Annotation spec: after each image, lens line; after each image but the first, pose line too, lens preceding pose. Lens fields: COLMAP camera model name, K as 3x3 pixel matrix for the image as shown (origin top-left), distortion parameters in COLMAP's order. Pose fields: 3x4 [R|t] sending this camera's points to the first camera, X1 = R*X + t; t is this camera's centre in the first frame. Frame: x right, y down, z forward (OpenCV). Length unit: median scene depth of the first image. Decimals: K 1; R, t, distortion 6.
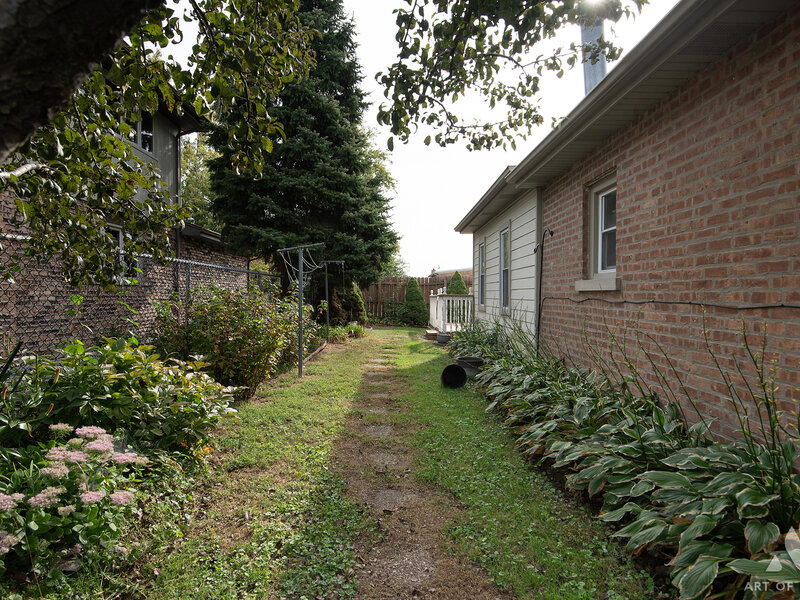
lens RADIAL K [[467.6, 0, 399.9], [0, 467.6, 299.4], [0, 0, 1]] dist [0.032049, 0.000155]
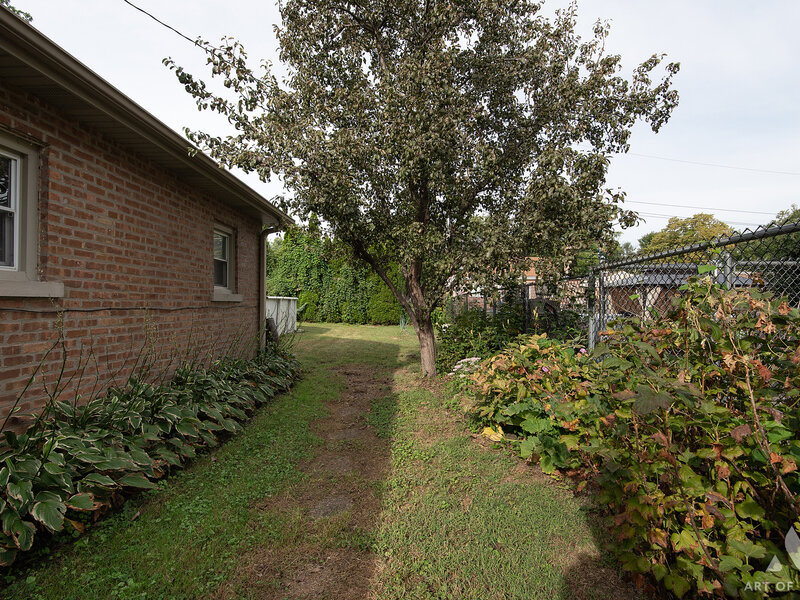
lens RADIAL K [[404.1, 0, 400.0], [0, 404.1, 300.1], [0, 0, 1]] dist [0.011391, -0.004588]
pose [[-0.999038, -0.001982, 0.043801, -0.236747], [-0.001941, 0.999998, 0.000982, -0.020945], [-0.043803, 0.000896, -0.999040, 2.197224]]
